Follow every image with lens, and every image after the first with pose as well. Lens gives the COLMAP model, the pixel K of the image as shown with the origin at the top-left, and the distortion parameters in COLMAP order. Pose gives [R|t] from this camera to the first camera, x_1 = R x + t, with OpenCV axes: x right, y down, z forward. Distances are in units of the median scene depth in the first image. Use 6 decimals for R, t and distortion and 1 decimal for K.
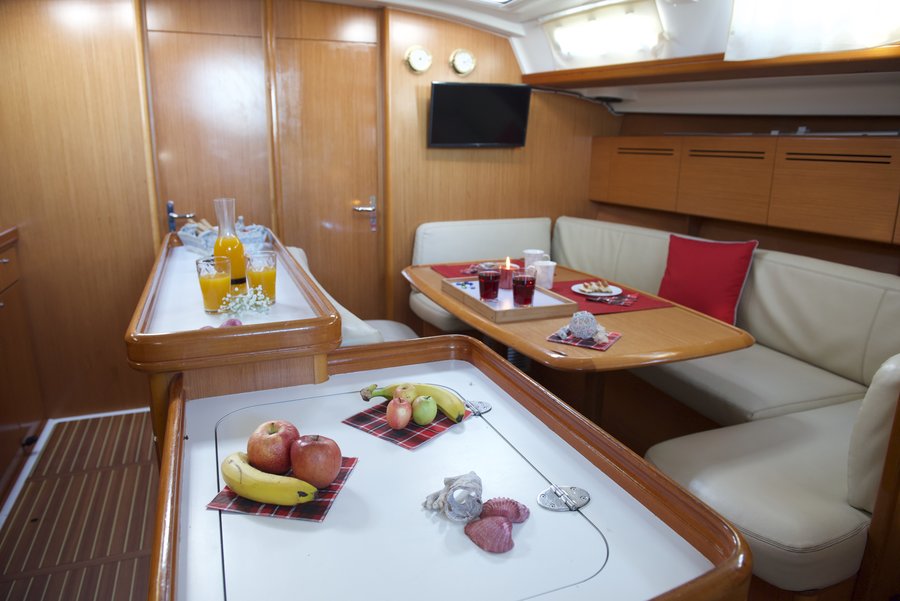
lens RADIAL K [[599.8, 0, 442.6], [0, 599.8, 297.9], [0, 0, 1]] dist [-0.046679, -0.002980]
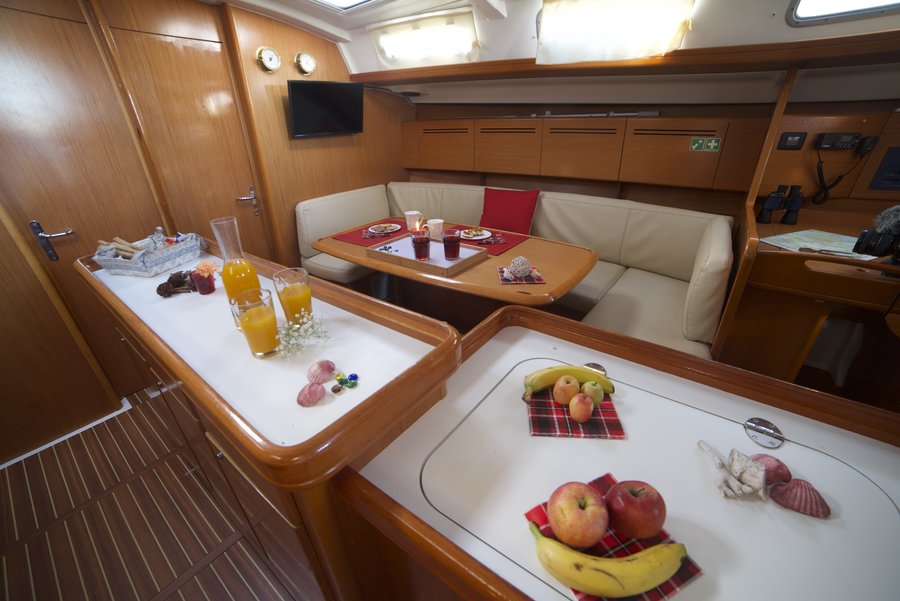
lens RADIAL K [[363.4, 0, 445.5], [0, 363.4, 305.7], [0, 0, 1]] dist [-0.100666, 0.033309]
pose [[0.852496, -0.265372, 0.450365, -0.196716], [0.163226, 0.953614, 0.252937, -0.068594], [-0.496597, -0.142116, 0.856268, 0.228500]]
